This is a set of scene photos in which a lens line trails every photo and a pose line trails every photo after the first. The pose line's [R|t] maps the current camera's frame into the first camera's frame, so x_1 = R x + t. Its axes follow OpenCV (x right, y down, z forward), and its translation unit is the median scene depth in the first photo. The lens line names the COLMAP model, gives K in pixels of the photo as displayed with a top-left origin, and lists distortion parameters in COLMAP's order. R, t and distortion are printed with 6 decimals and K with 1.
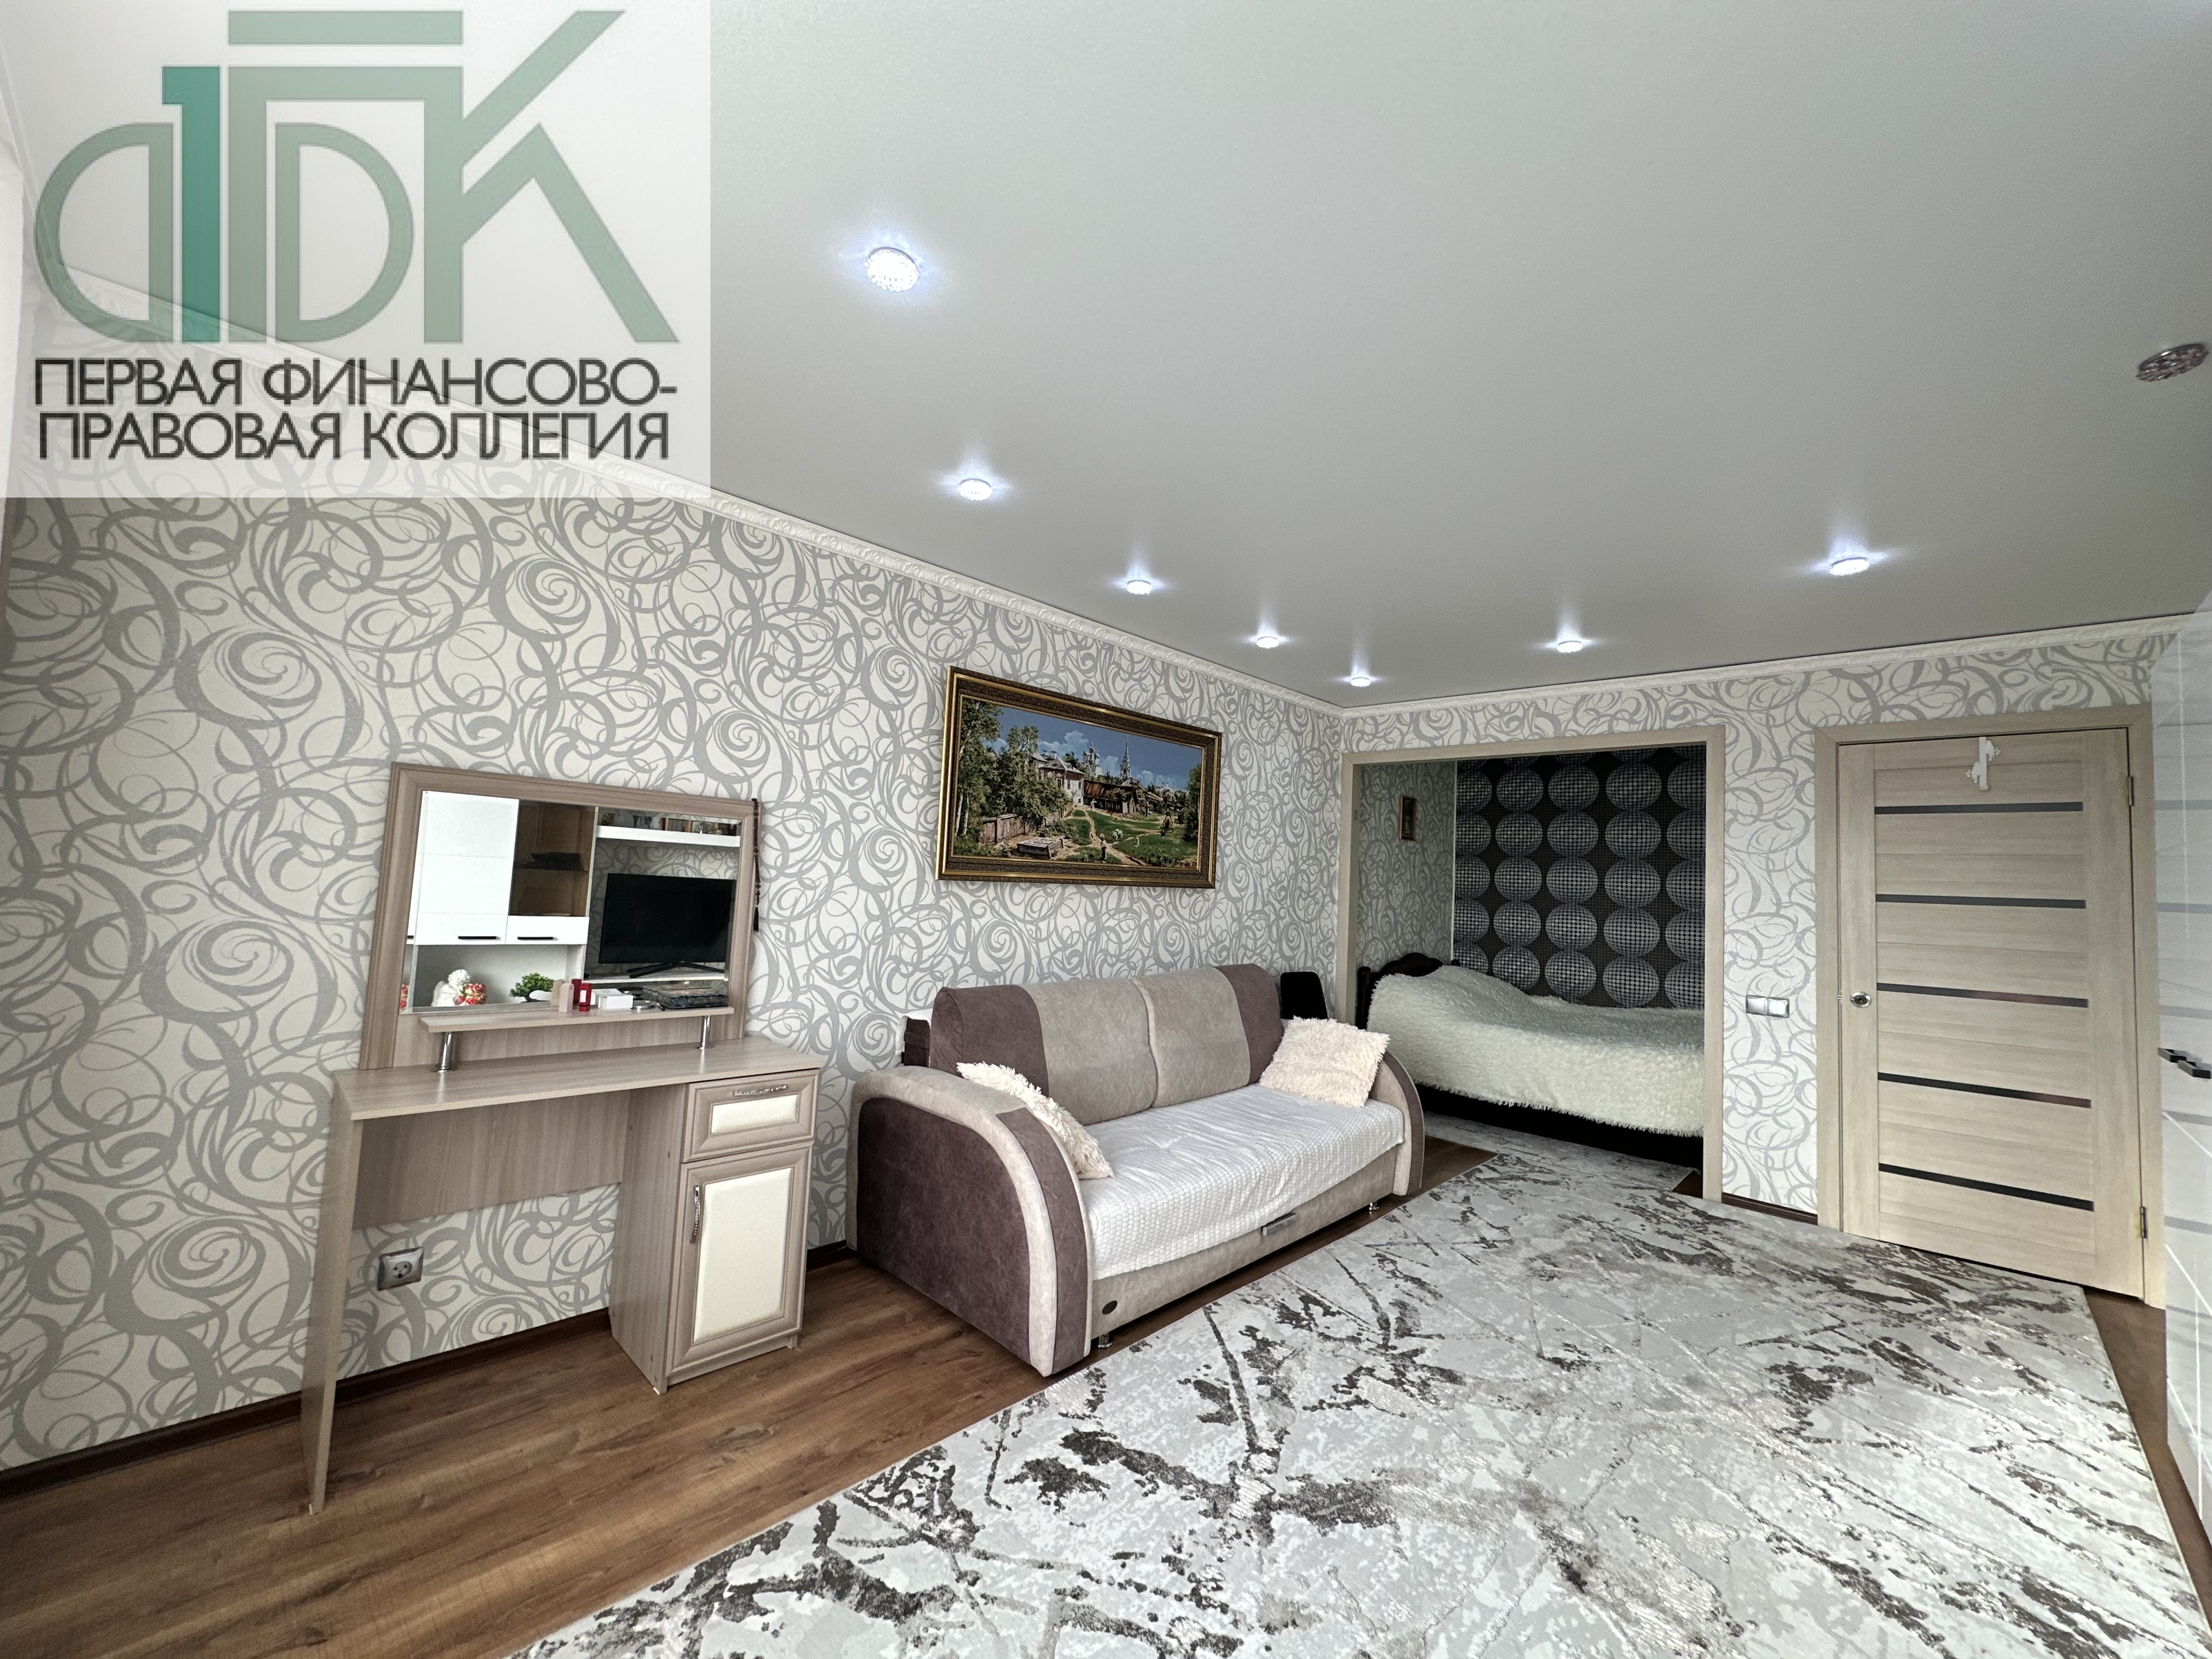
lens RADIAL K [[879.5, 0, 1105.8], [0, 879.5, 825.7], [0, 0, 1]] dist [-0.002175, -0.000005]
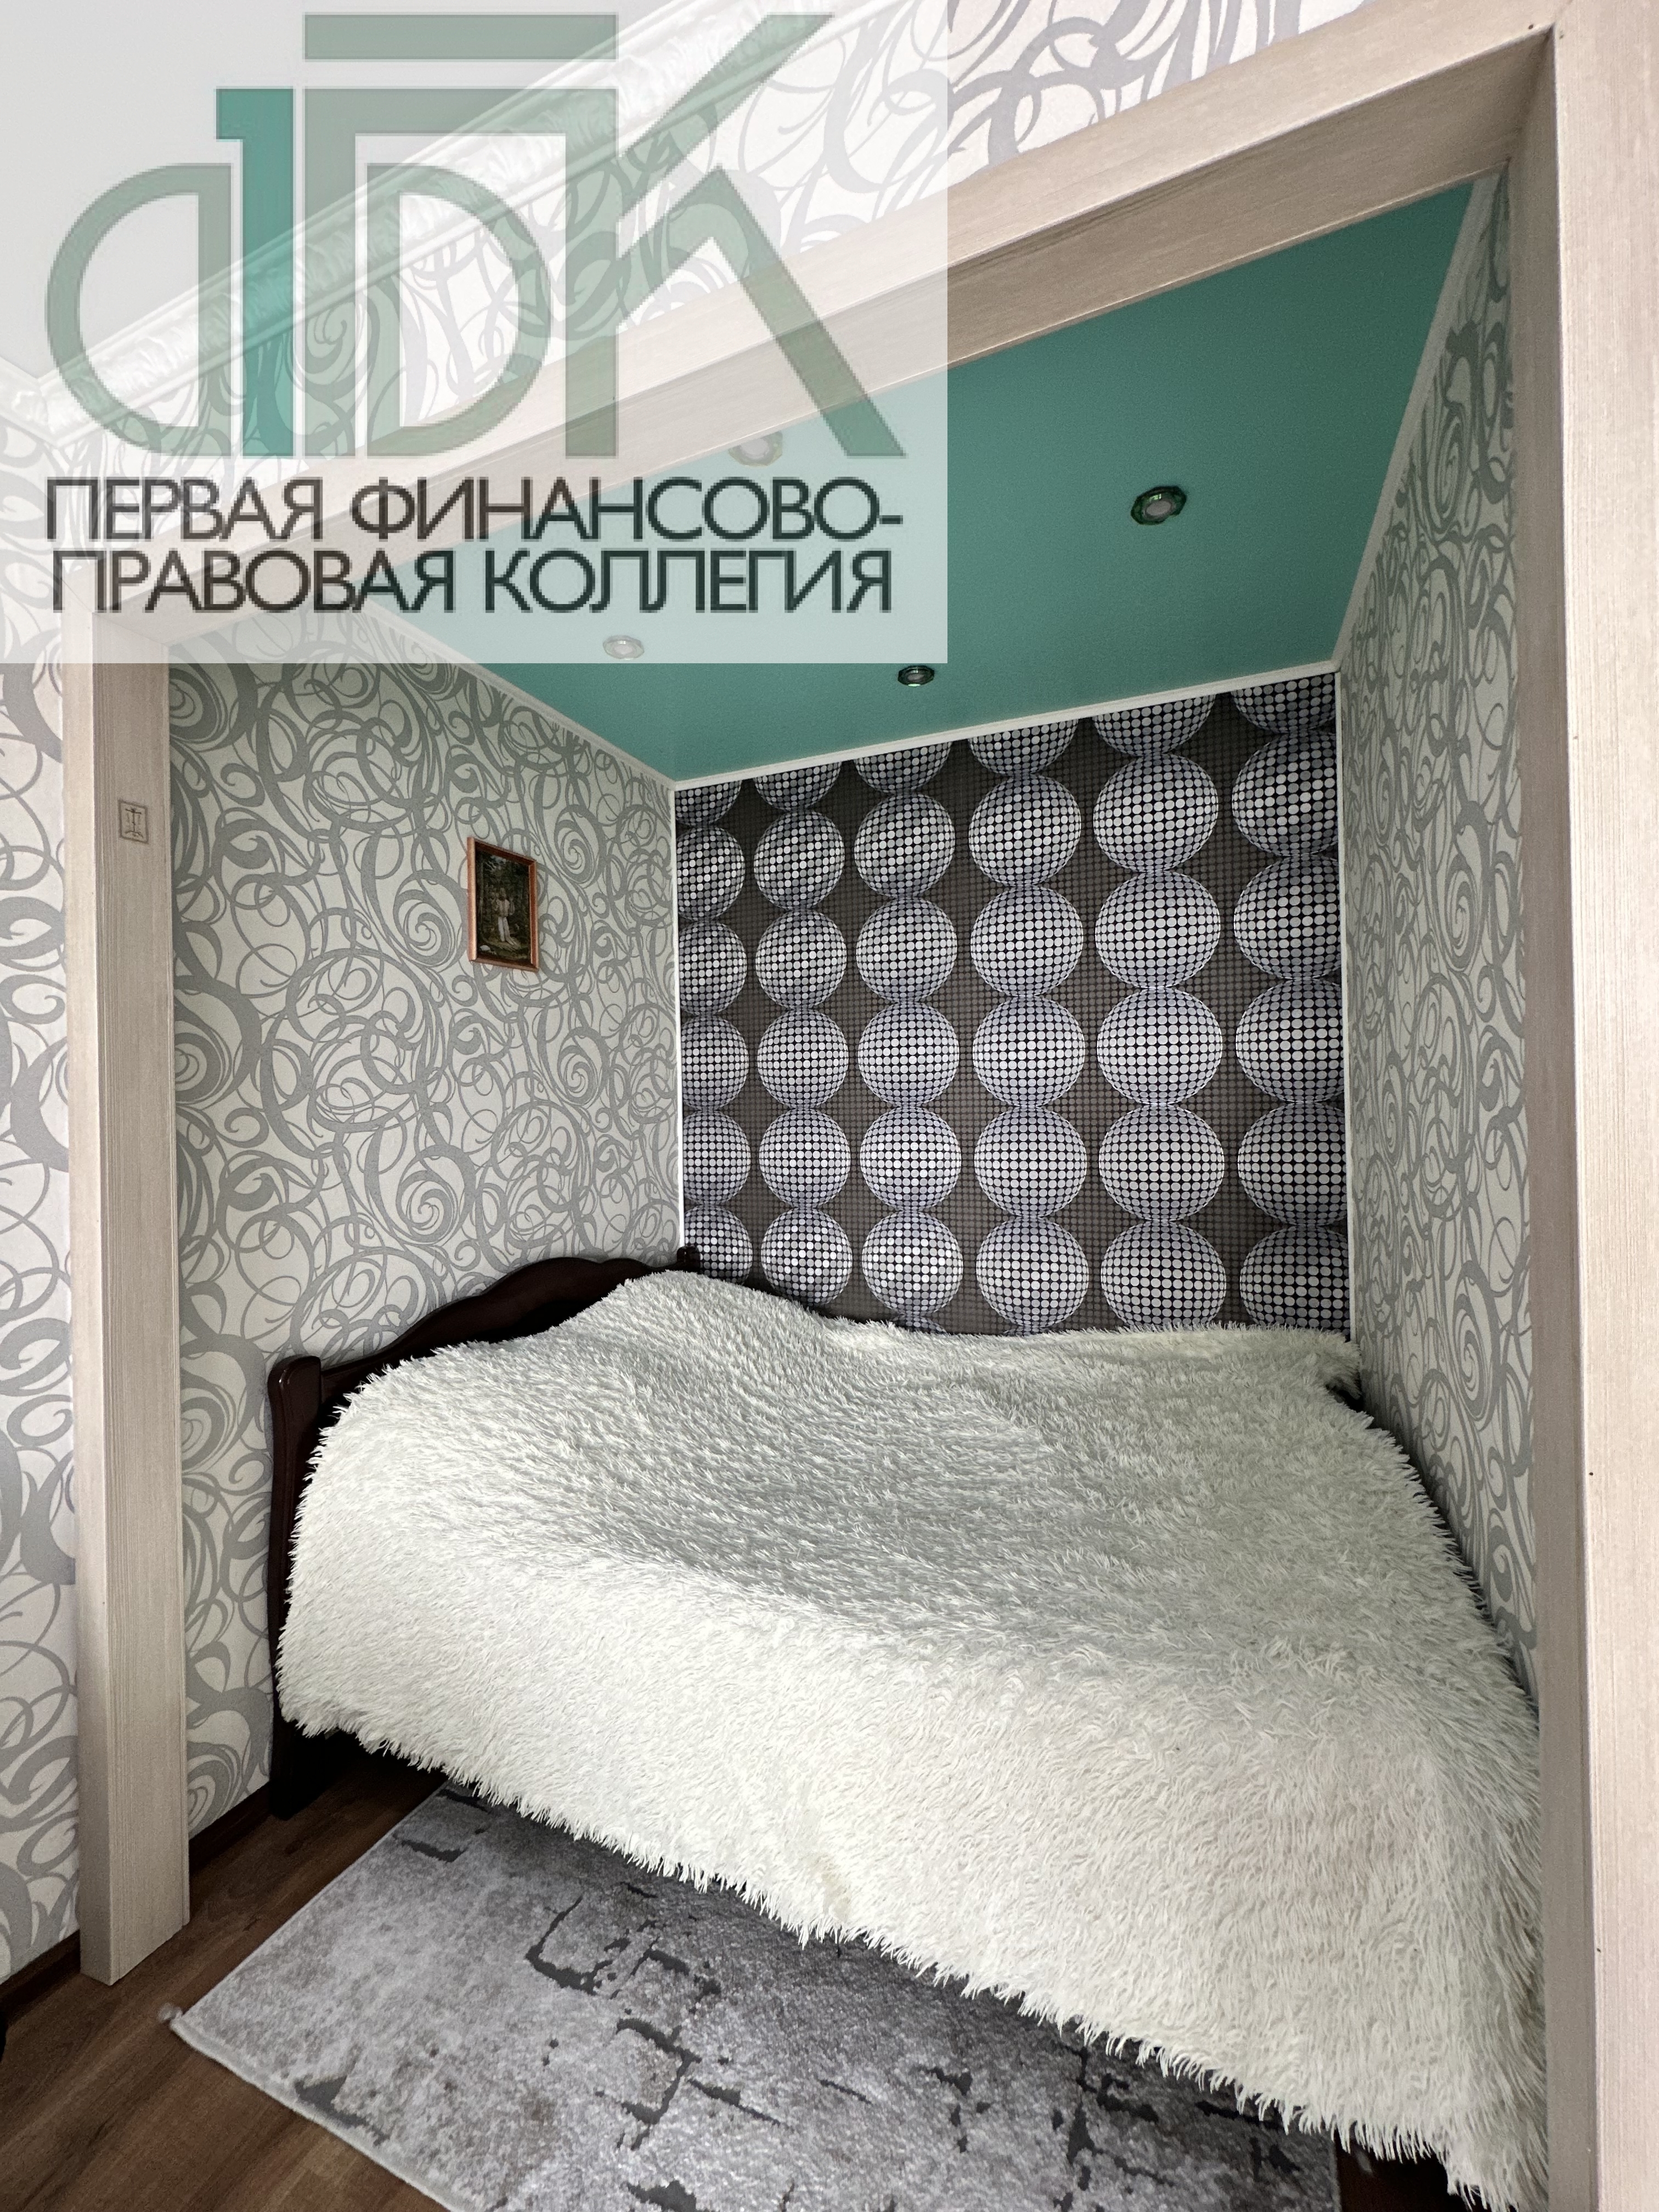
lens RADIAL K [[879.5, 0, 829.5], [0, 879.5, 1106.0], [0, 0, 1]] dist [-0.002175, -0.000005]
pose [[0.931147, -0.063587, 0.359056, 0.594059], [0.038832, 0.996371, 0.075748, 0.094656], [-0.362570, -0.056590, 0.930237, 1.072135]]
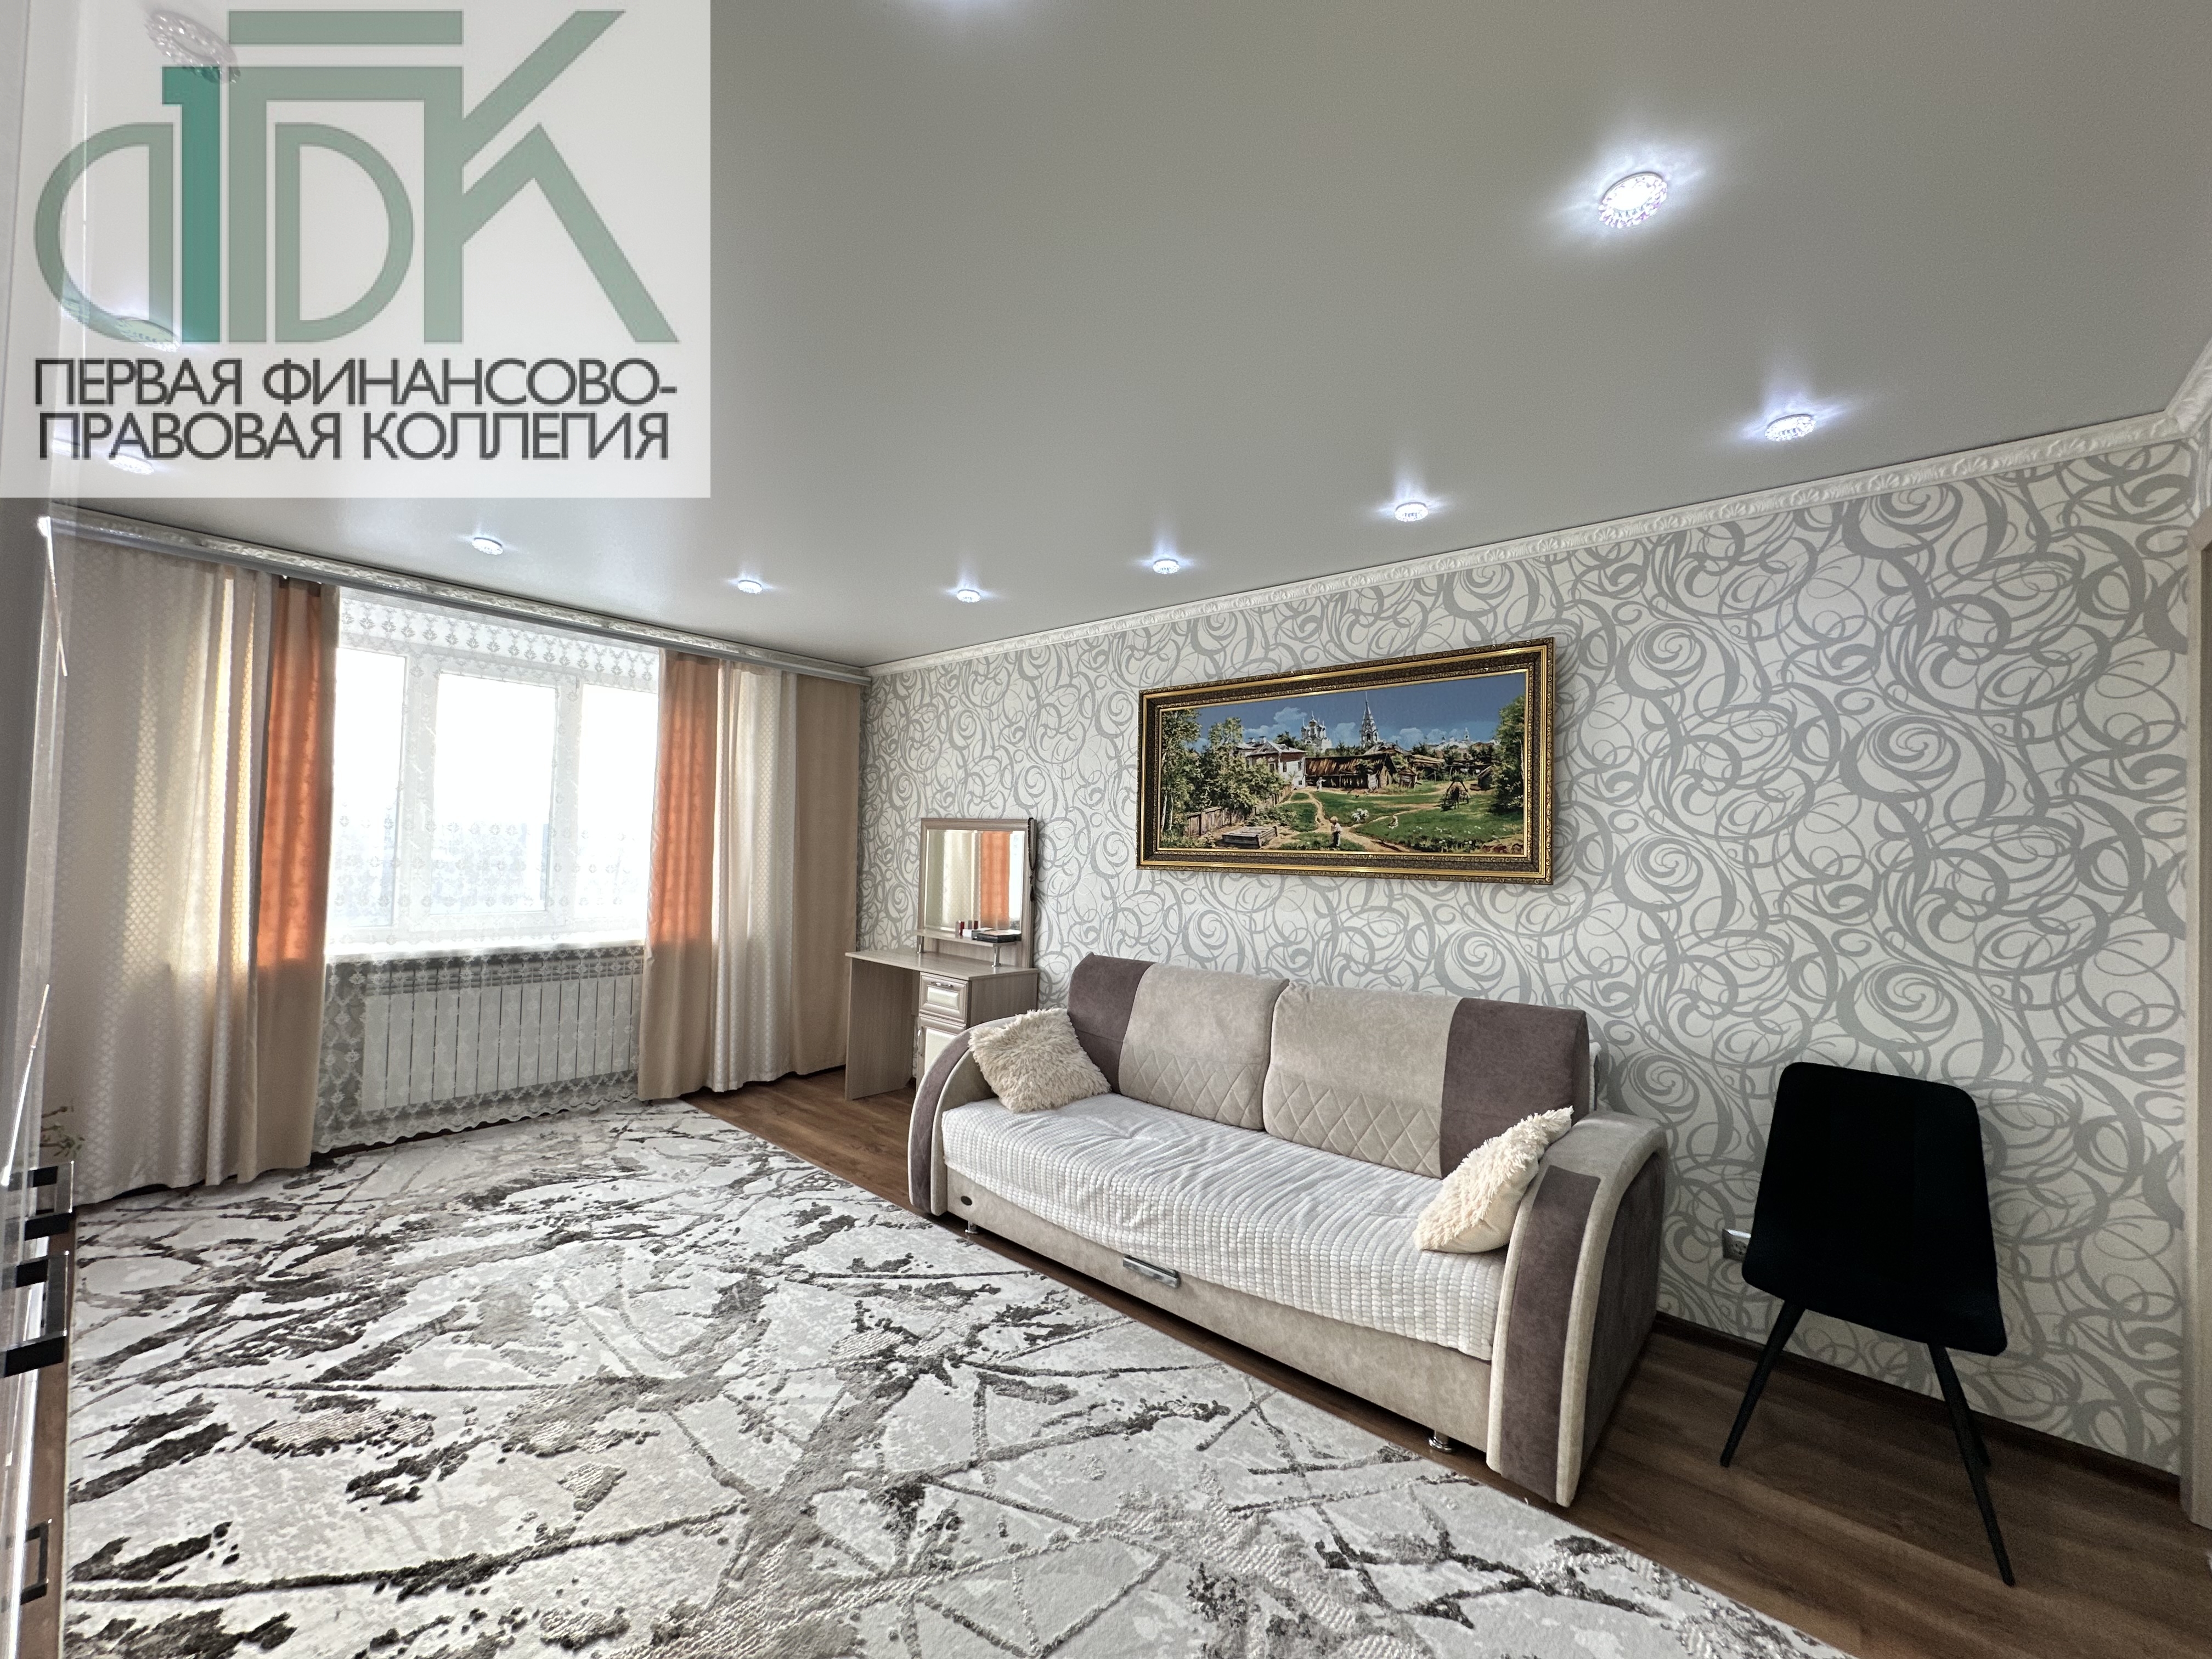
lens RADIAL K [[879.5, 0, 1105.8], [0, 879.5, 825.7], [0, 0, 1]] dist [-0.002175, -0.000005]
pose [[0.058104, -0.074225, -0.995547, 0.949962], [0.035198, 0.996764, -0.072262, 0.082288], [0.997690, -0.030843, 0.060528, 0.829854]]
